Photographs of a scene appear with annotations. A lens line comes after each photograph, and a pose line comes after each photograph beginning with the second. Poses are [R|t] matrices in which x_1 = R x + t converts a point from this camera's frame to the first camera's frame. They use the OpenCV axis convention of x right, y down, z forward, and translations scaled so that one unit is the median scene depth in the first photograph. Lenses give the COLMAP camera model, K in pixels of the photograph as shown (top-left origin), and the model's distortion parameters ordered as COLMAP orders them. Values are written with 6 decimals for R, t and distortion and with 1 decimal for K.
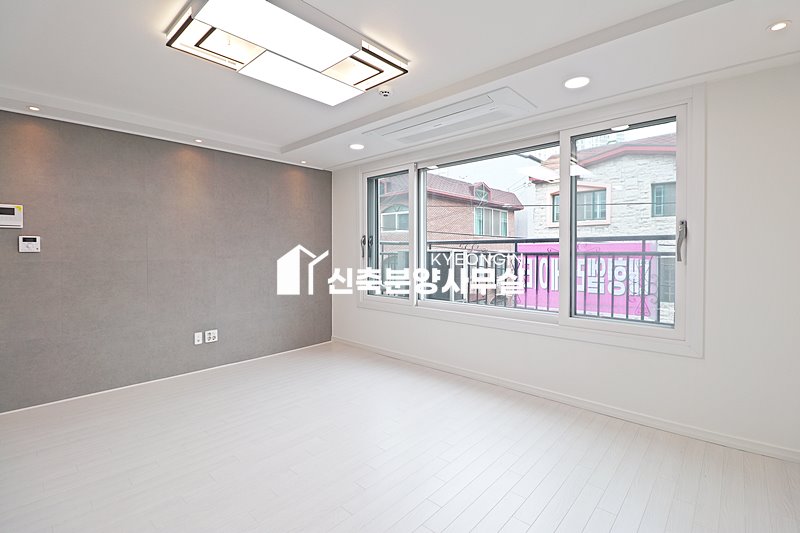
lens RADIAL K [[370.9, 0, 400.3], [0, 370.9, 259.5], [0, 0, 1]] dist [-0.004489, -0.005994]
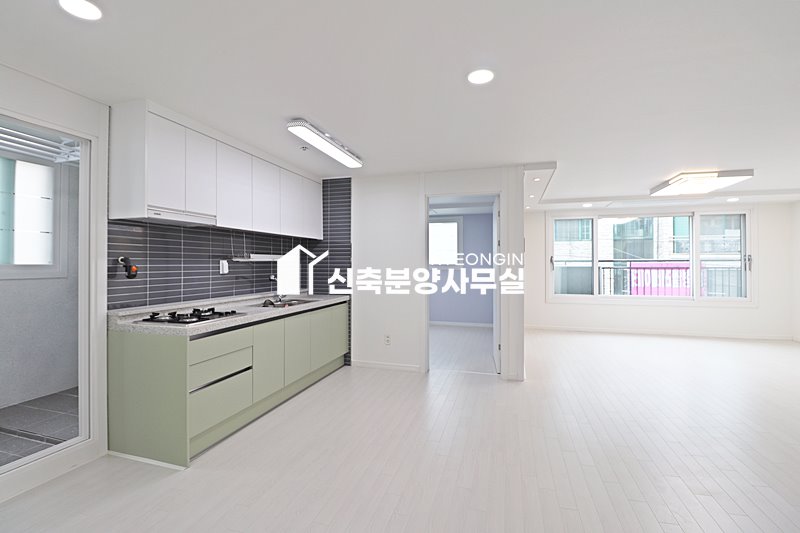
lens RADIAL K [[370.9, 0, 401.0], [0, 370.9, 262.6], [0, 0, 1]] dist [-0.004489, -0.005994]
pose [[0.896494, 0.002271, 0.443051, -1.565829], [0.010387, 0.999604, -0.026142, -0.005893], [-0.442935, 0.028038, 0.896115, -0.127852]]
